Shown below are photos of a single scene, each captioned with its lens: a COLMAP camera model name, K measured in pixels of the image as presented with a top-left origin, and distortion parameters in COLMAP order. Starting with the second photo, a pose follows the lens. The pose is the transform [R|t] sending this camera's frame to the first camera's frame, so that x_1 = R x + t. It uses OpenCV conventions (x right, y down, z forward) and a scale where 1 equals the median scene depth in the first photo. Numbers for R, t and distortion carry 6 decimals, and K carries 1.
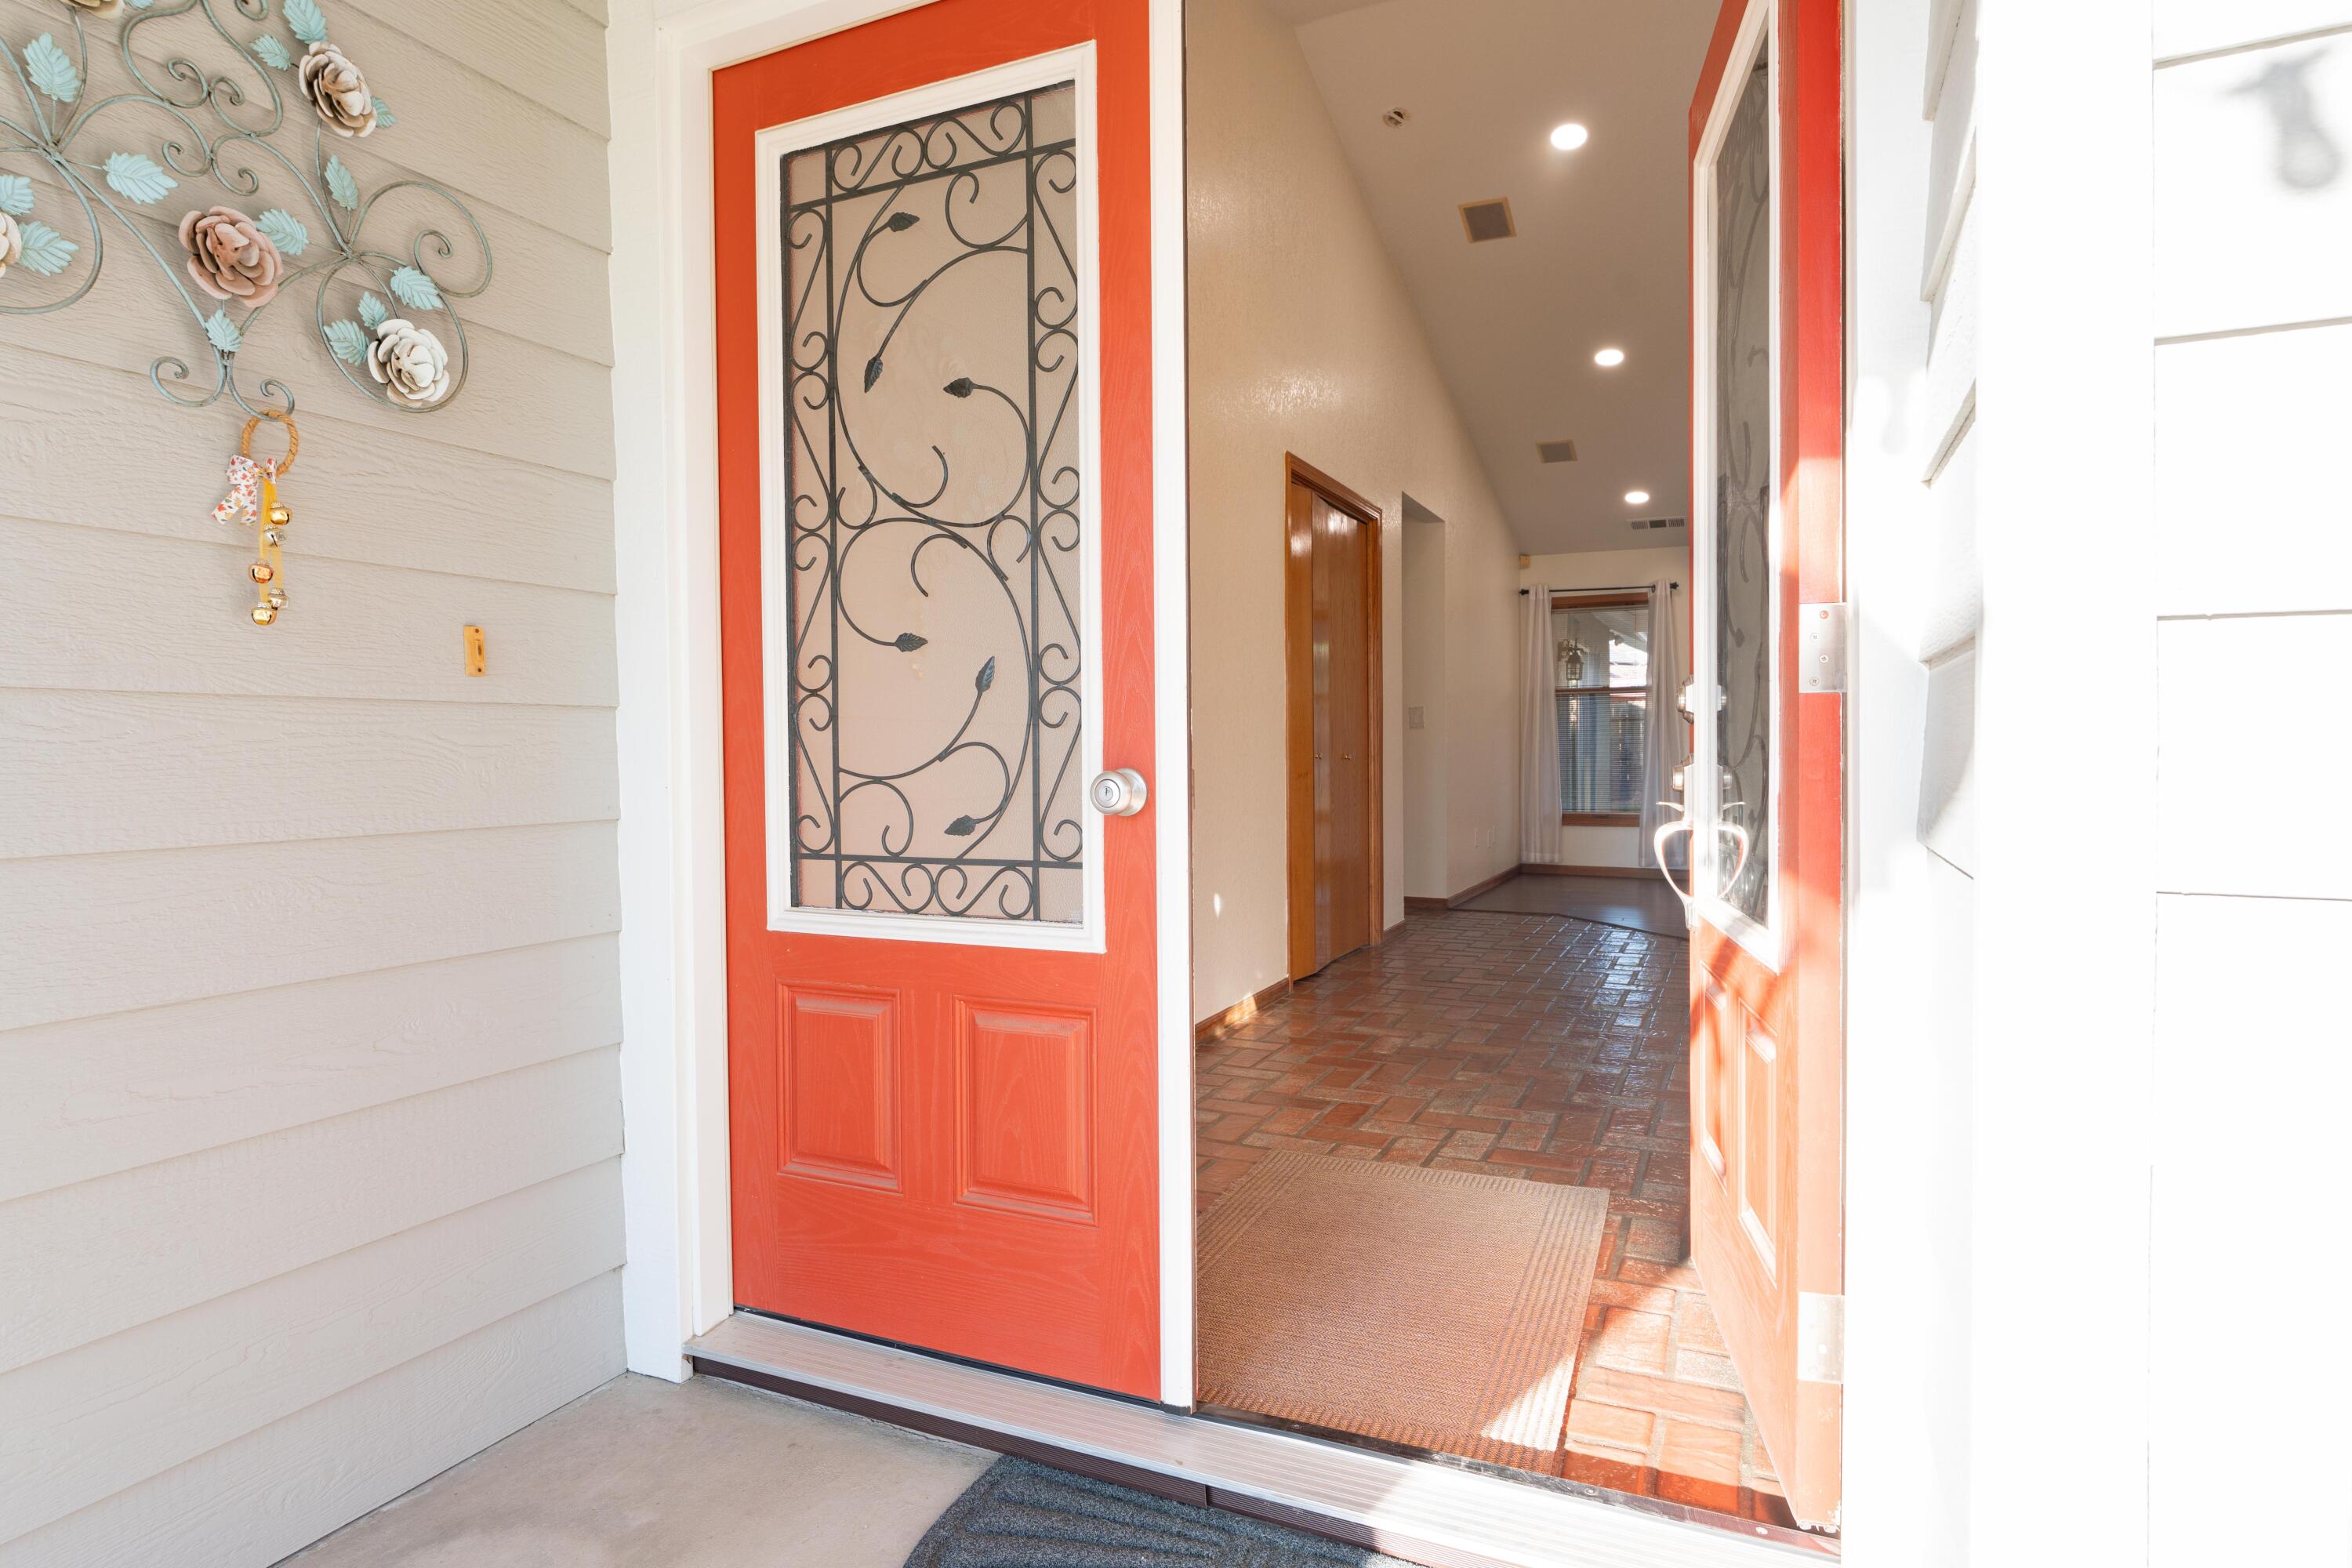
lens RADIAL K [[1278.8, 0, 1176.0], [0, 1278.8, 784.0], [0, 0, 1]] dist [0.000648, 0.000039]
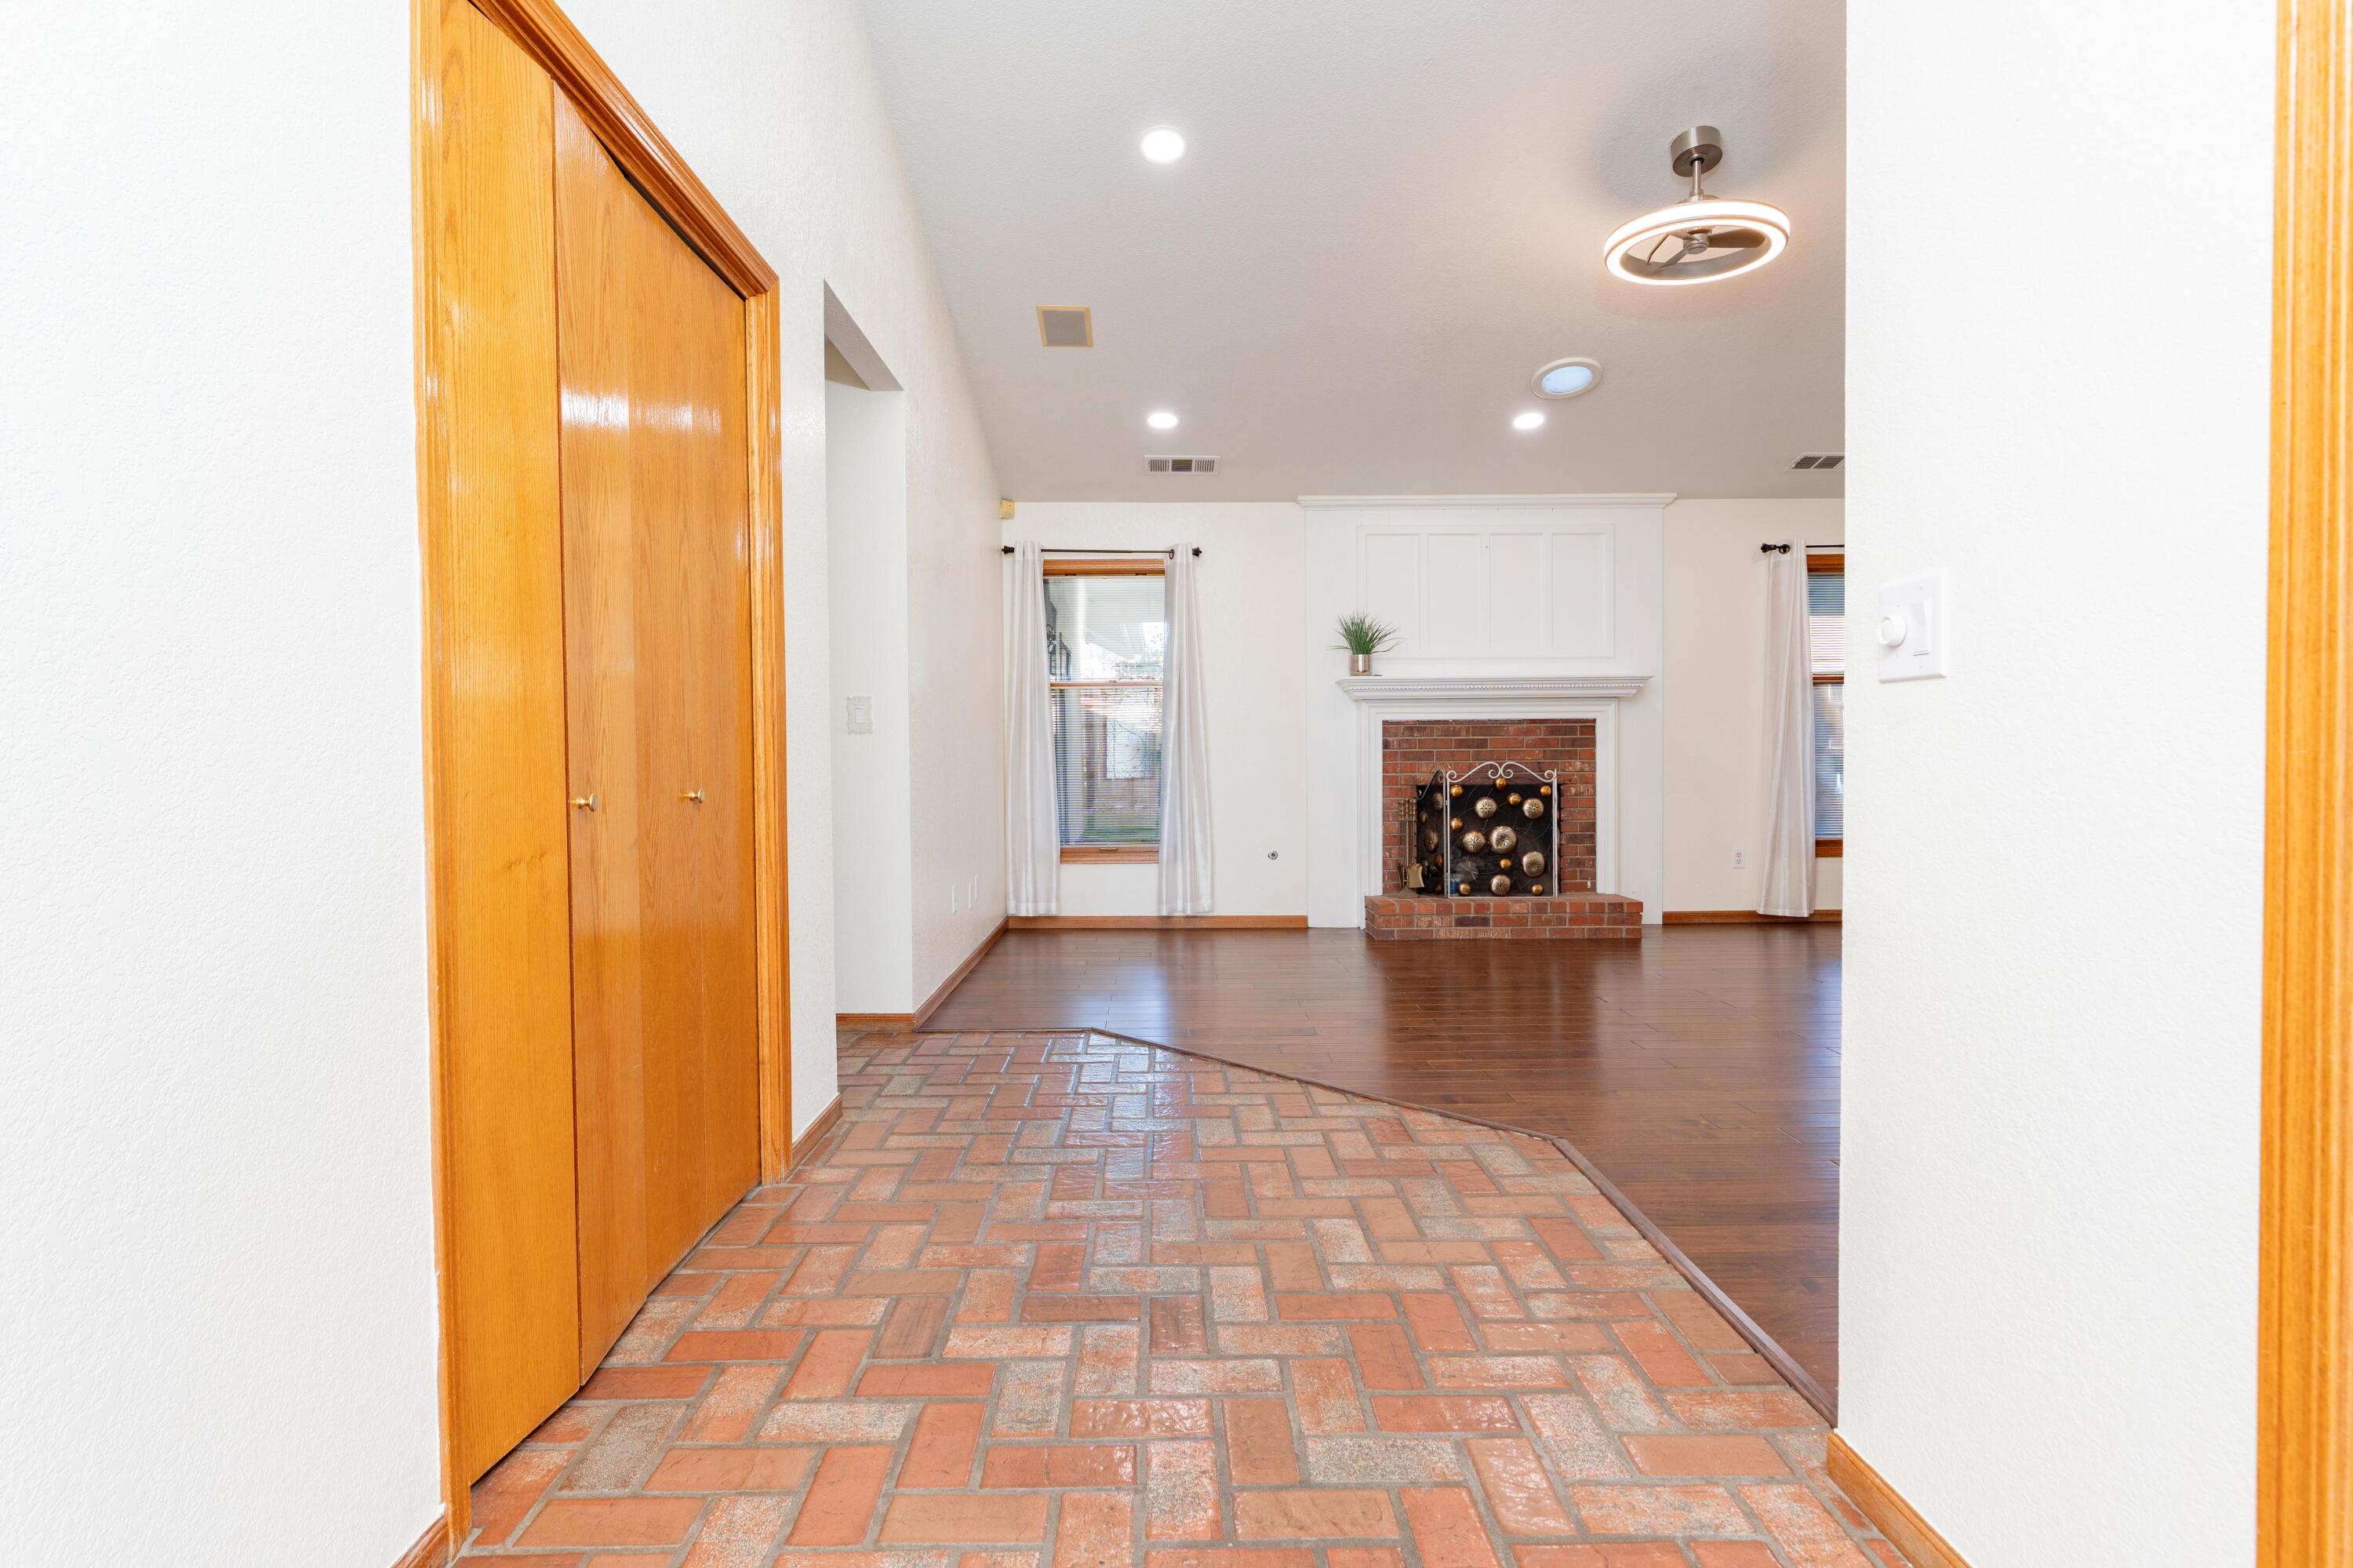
lens RADIAL K [[1143.3, 0, 1176.5], [0, 1143.3, 784.0], [0, 0, 1]] dist [0.000032, -0.000585]
pose [[0.900134, -0.003167, 0.435601, 0.073853], [0.006788, 0.999954, -0.006757, -0.009143], [-0.435560, 0.009039, 0.900114, 0.374480]]
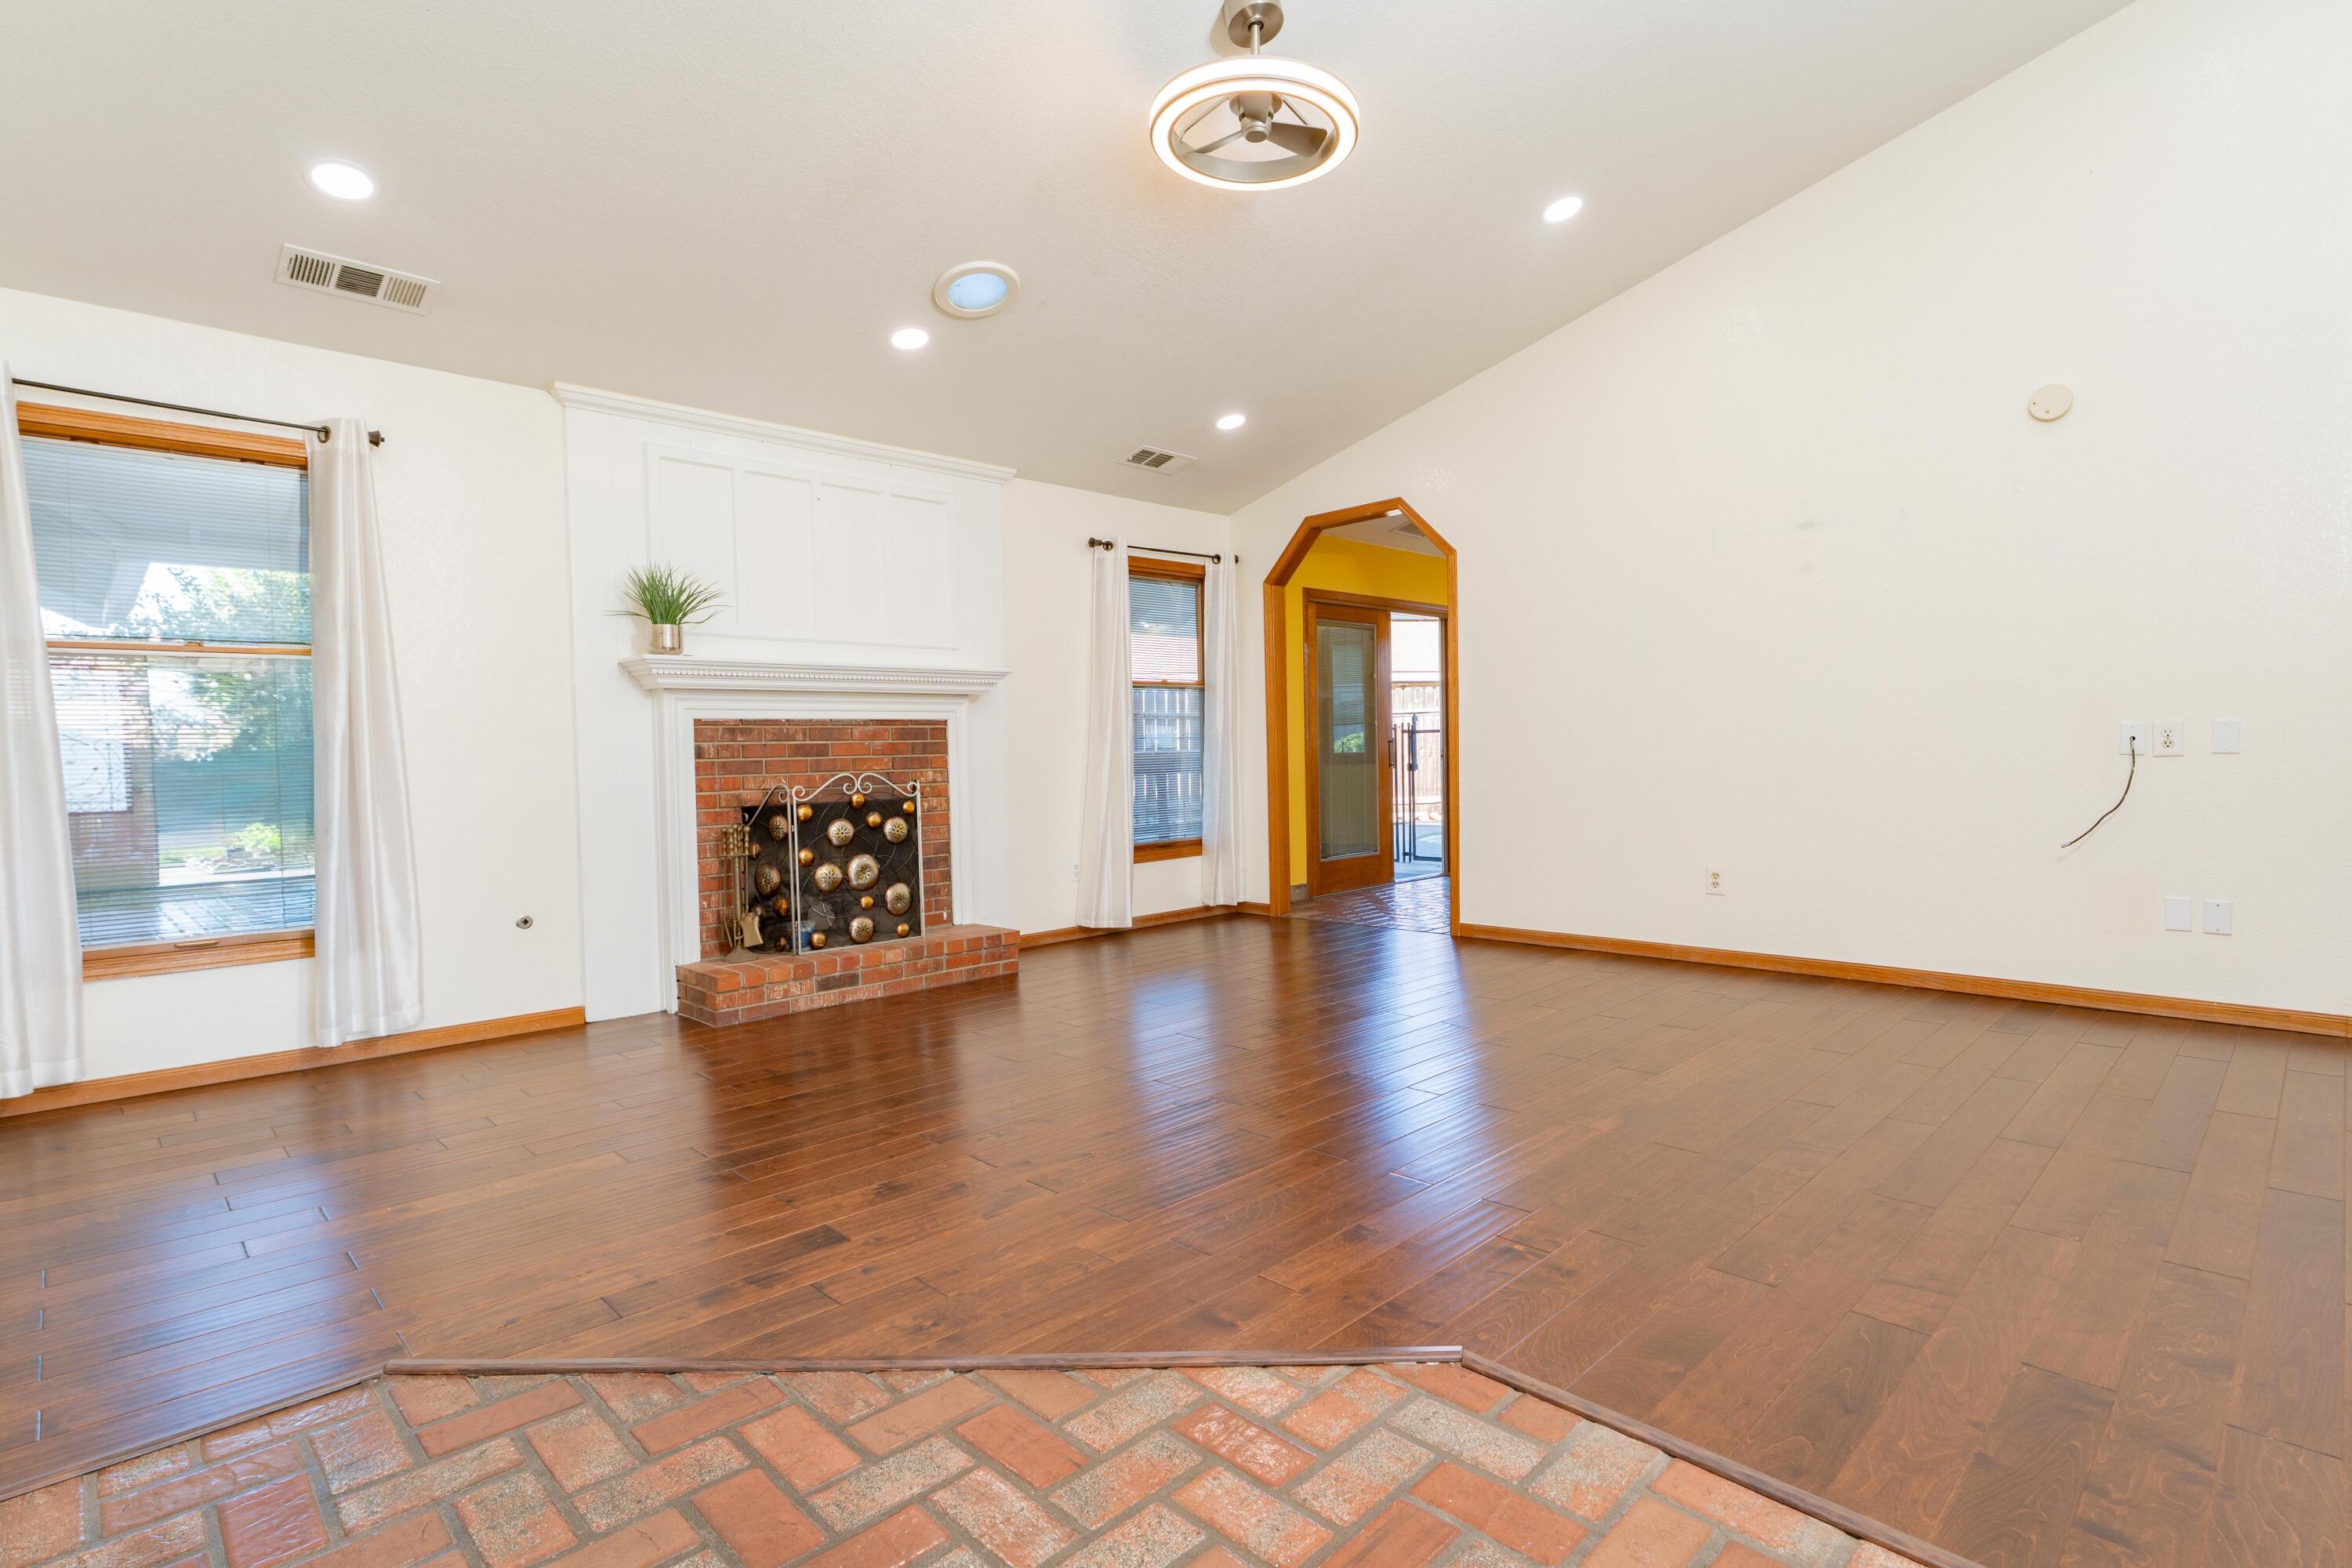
lens RADIAL K [[1142.8, 0, 1176.0], [0, 1142.8, 784.0], [0, 0, 1]] dist [0.000032, -0.000585]
pose [[0.360640, -0.019404, 0.932503, 0.098318], [0.043271, 0.999055, 0.004054, -0.016040], [-0.931701, 0.038888, 0.361139, 0.567143]]
